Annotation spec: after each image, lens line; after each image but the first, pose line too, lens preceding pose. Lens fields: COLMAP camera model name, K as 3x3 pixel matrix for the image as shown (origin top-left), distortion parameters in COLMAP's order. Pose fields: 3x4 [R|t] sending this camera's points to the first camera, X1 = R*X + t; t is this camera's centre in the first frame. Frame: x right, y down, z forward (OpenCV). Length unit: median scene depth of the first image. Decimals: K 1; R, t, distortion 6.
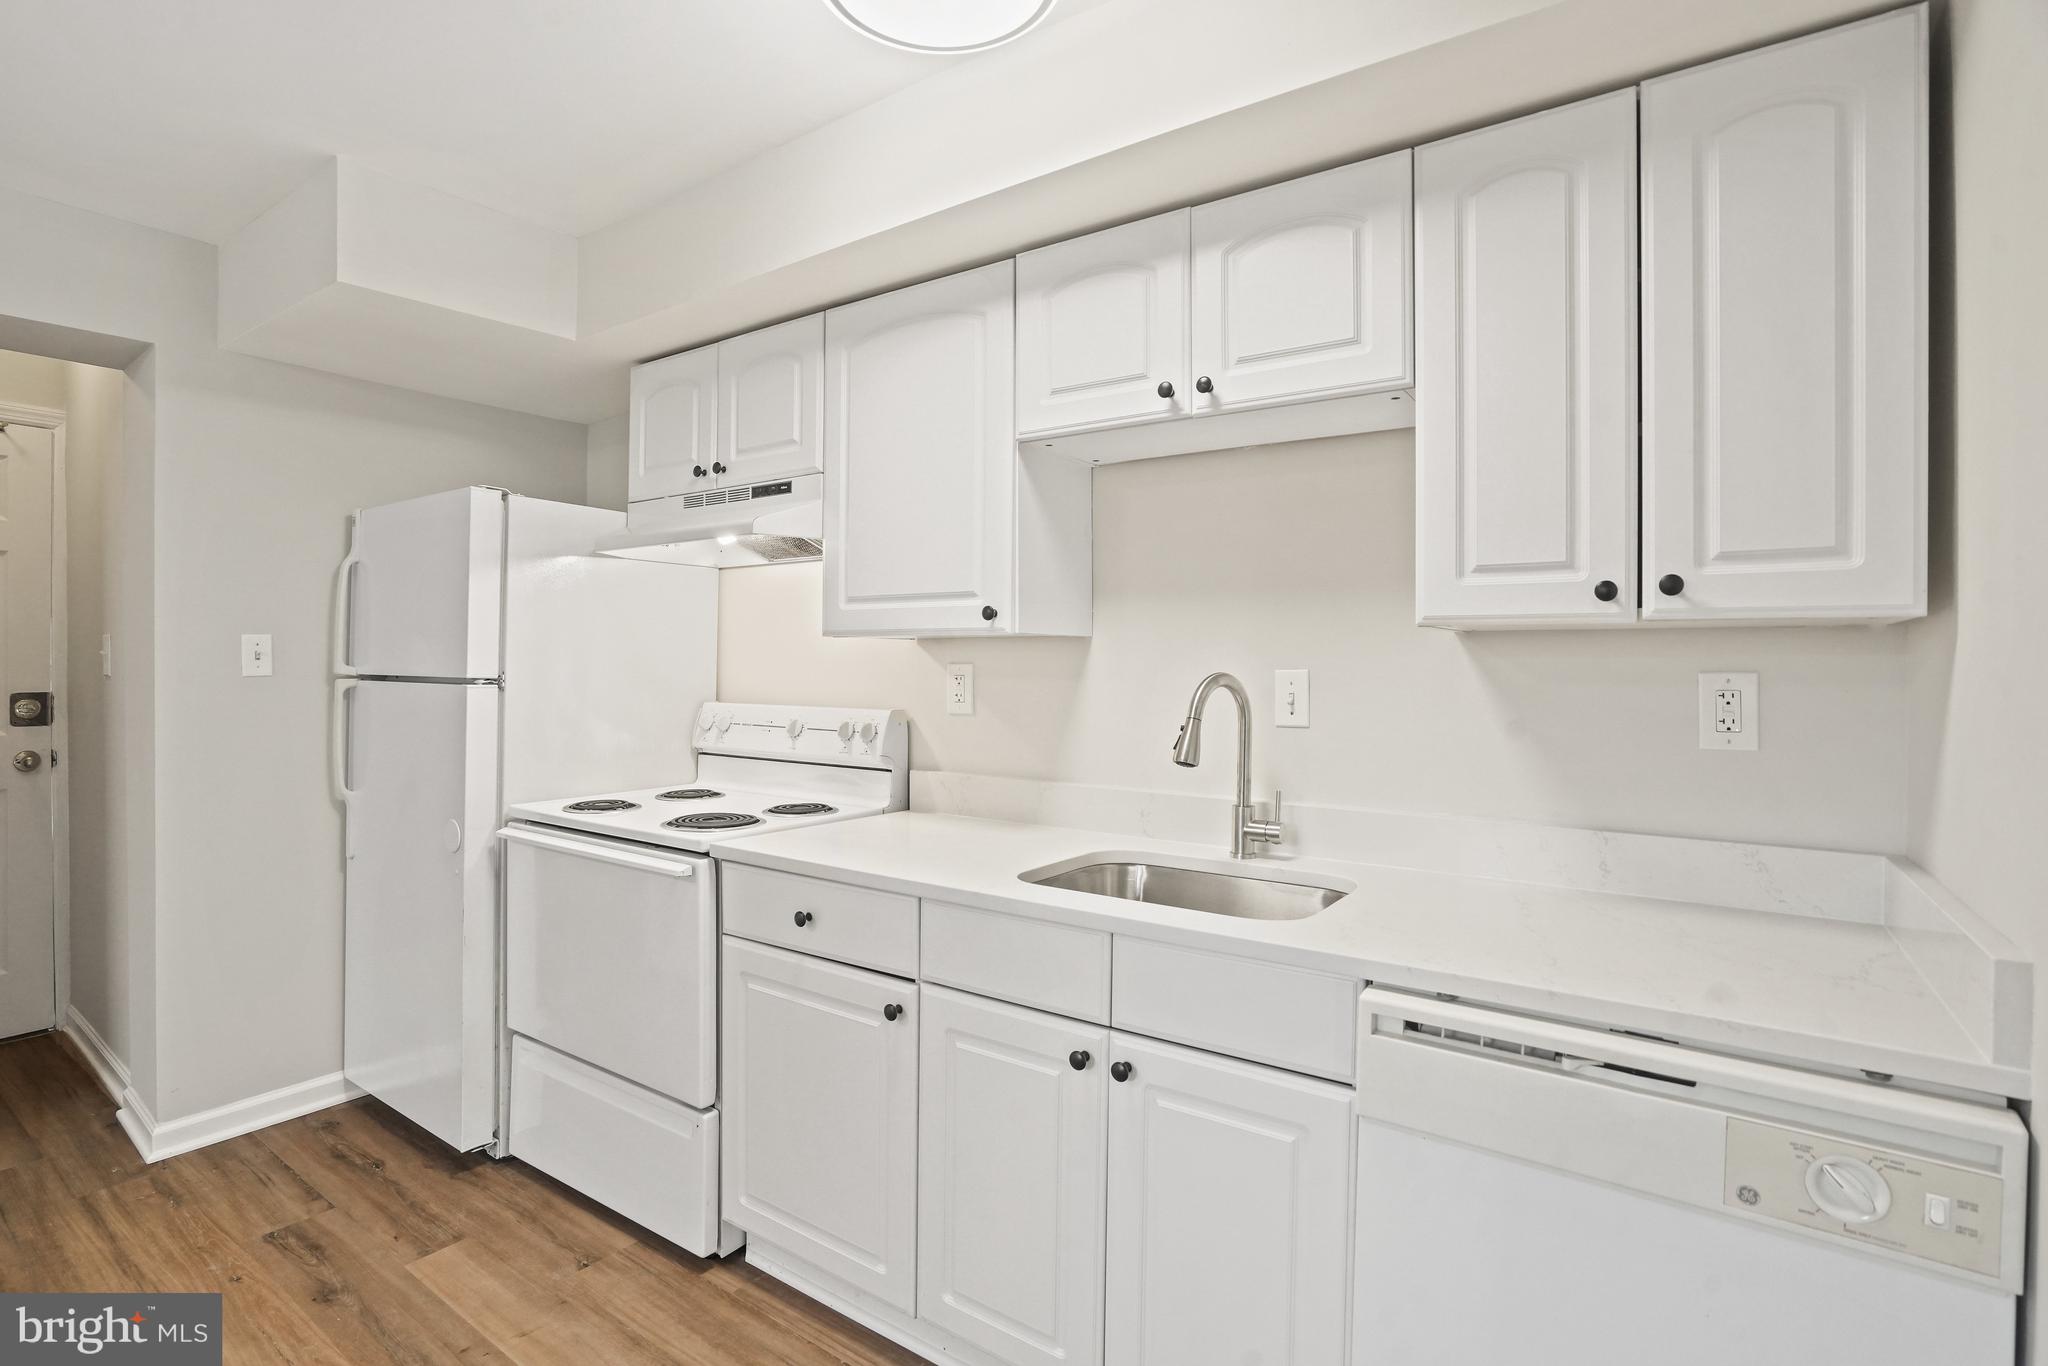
lens RADIAL K [[982.0, 0, 1016.2], [0, 982.0, 669.7], [0, 0, 1]] dist [-0.058853, 0.025448]
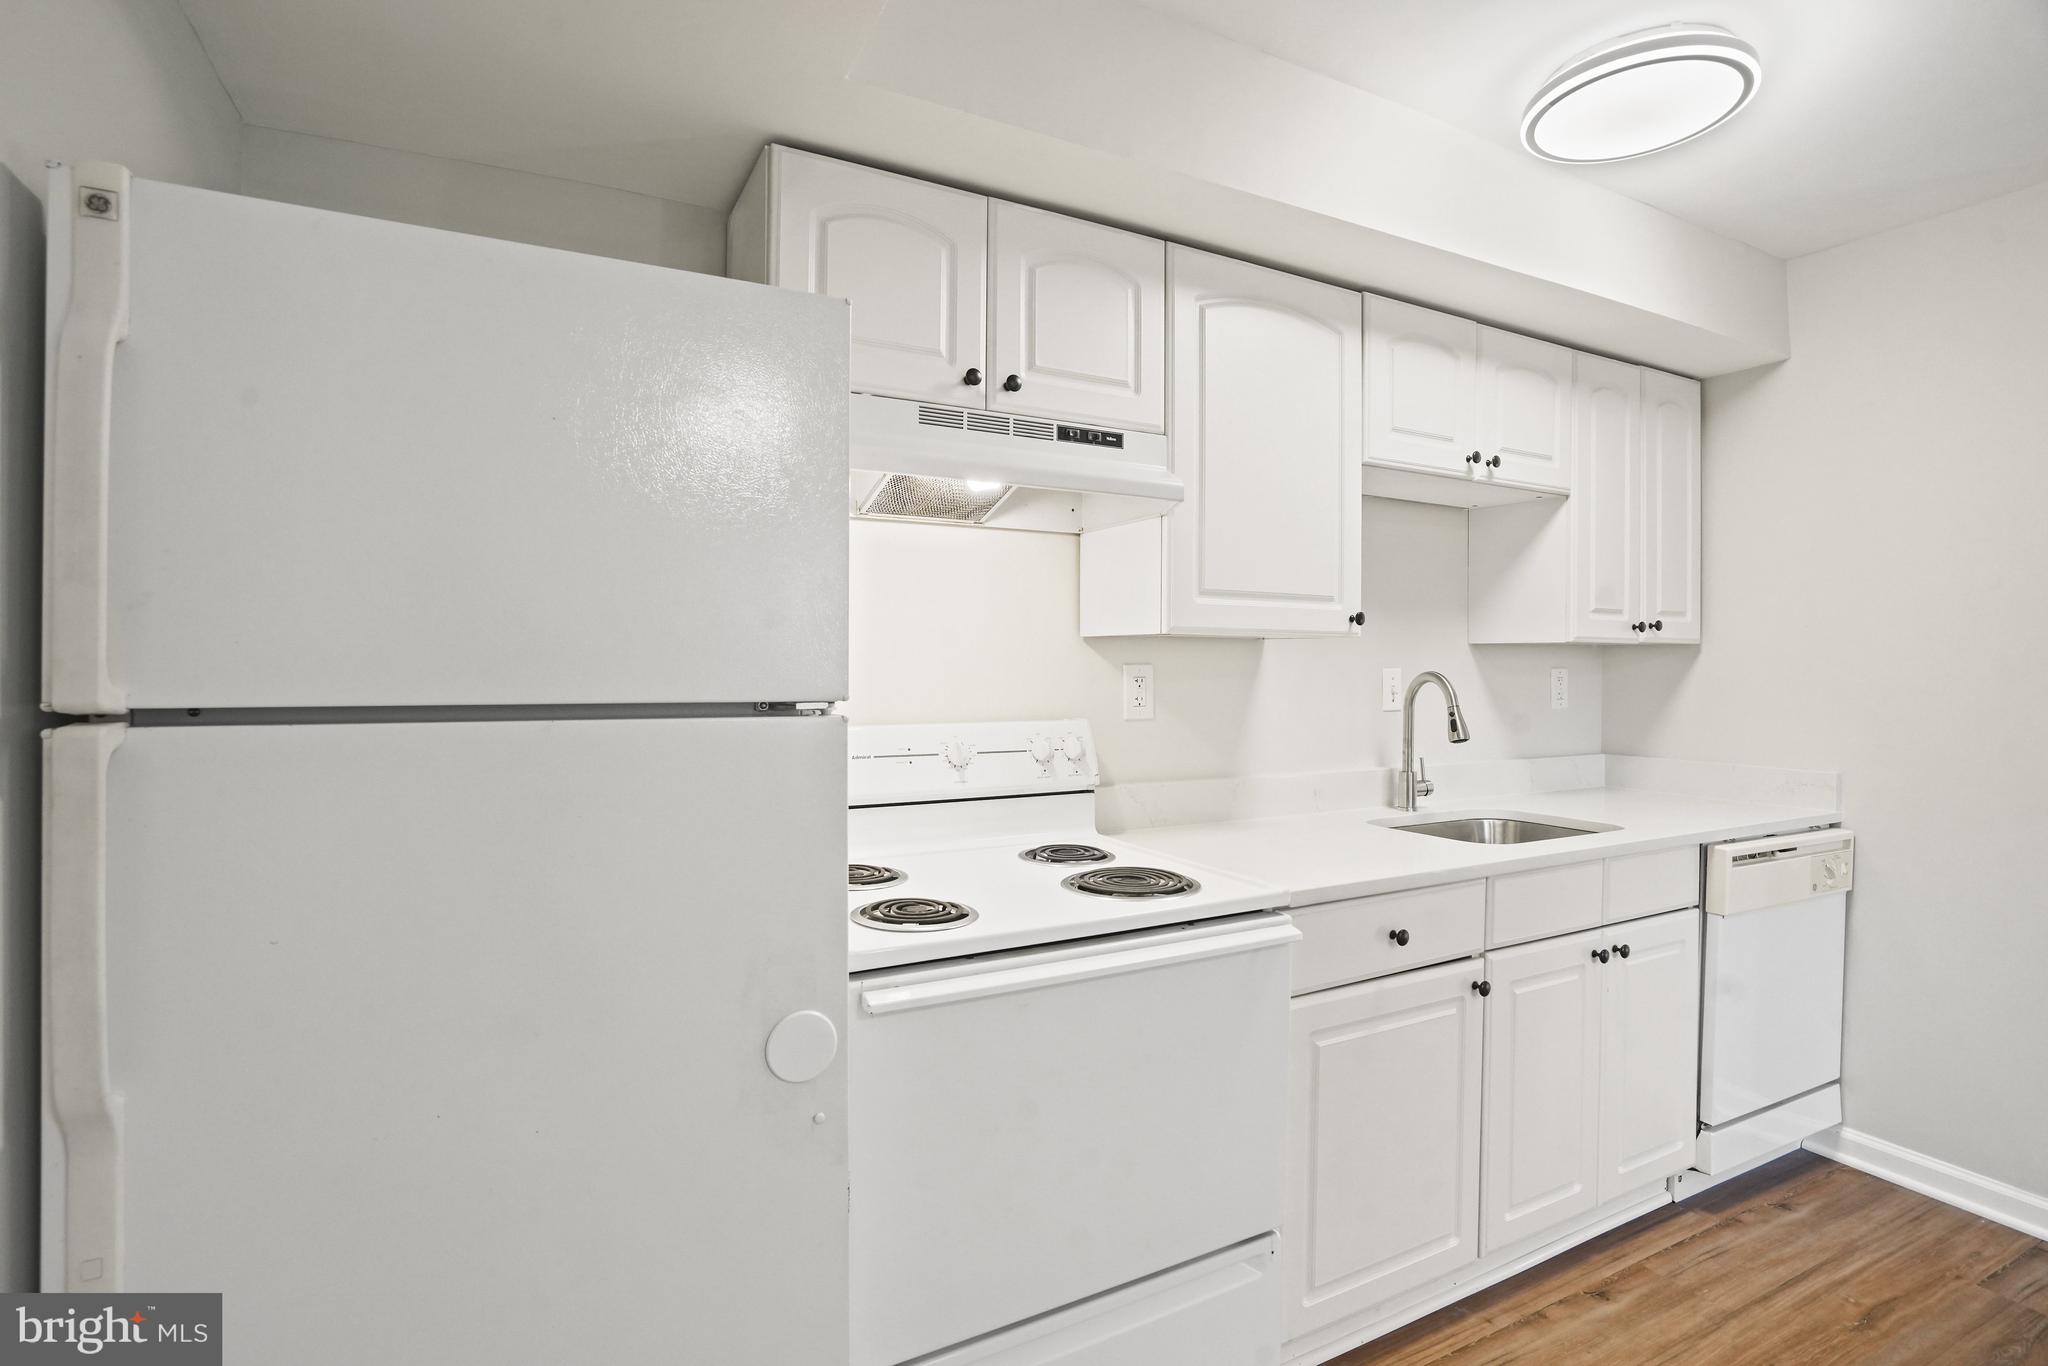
lens RADIAL K [[982.0, 0, 1016.2], [0, 982.0, 669.7], [0, 0, 1]] dist [-0.058853, 0.025448]
pose [[0.459100, -0.010721, 0.888320, -1.098140], [0.002870, 0.999940, 0.010585, -0.013511], [-0.888380, -0.002310, 0.459103, 0.808706]]
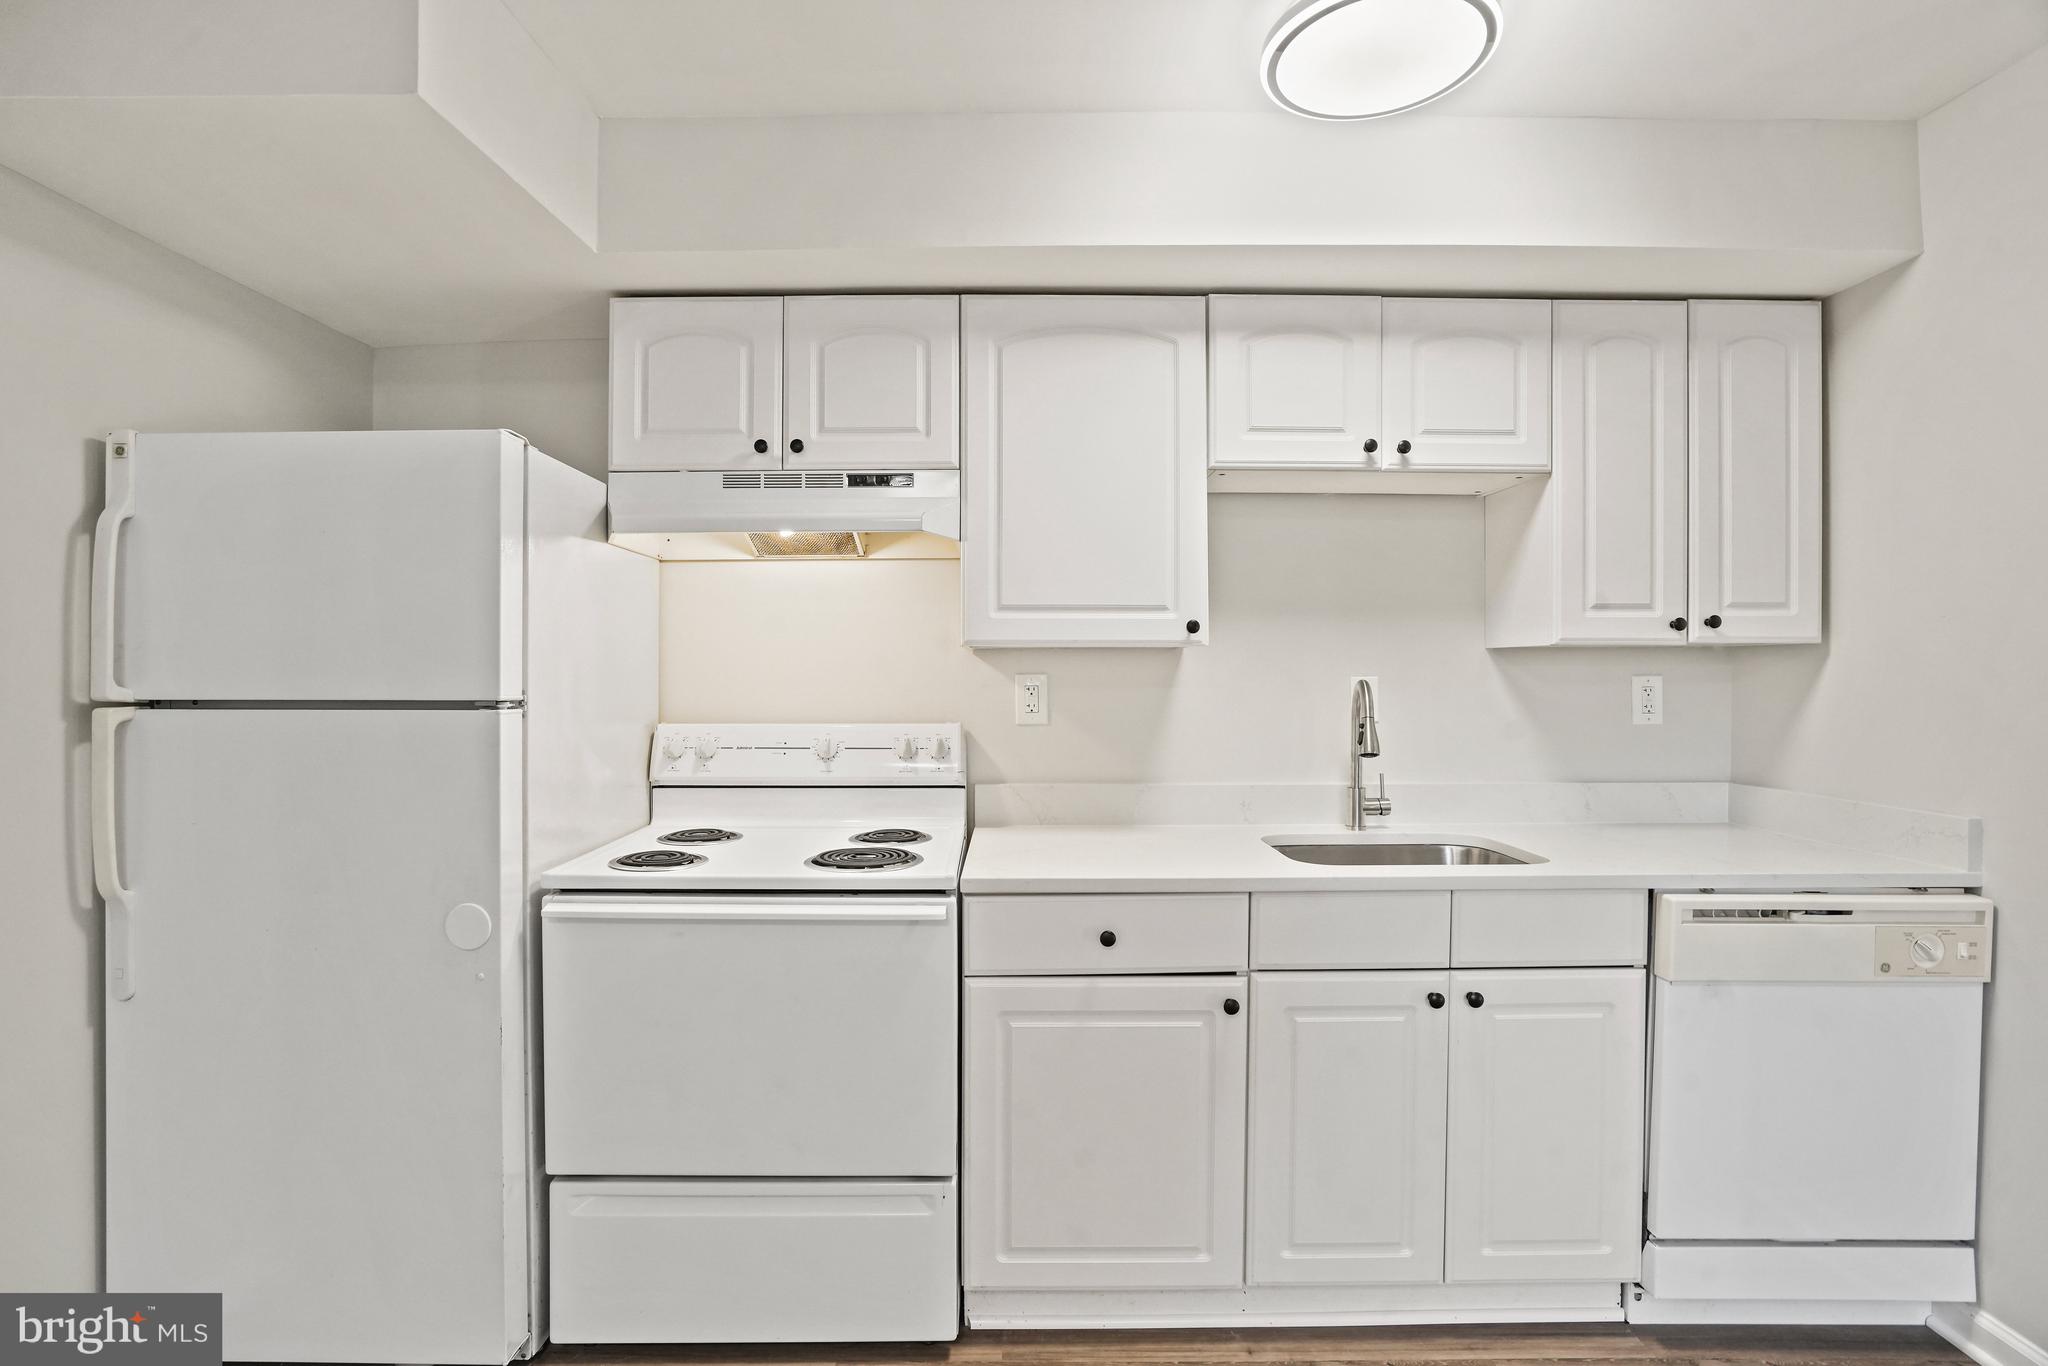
lens RADIAL K [[970.5, 0, 1013.2], [0, 970.5, 686.8], [0, 0, 1]] dist [-0.054935, 0.021281]
pose [[0.817442, -0.015960, 0.575789, -0.761446], [0.009919, 0.999858, 0.013632, -0.007991], [-0.575925, -0.005432, 0.817484, 0.241495]]
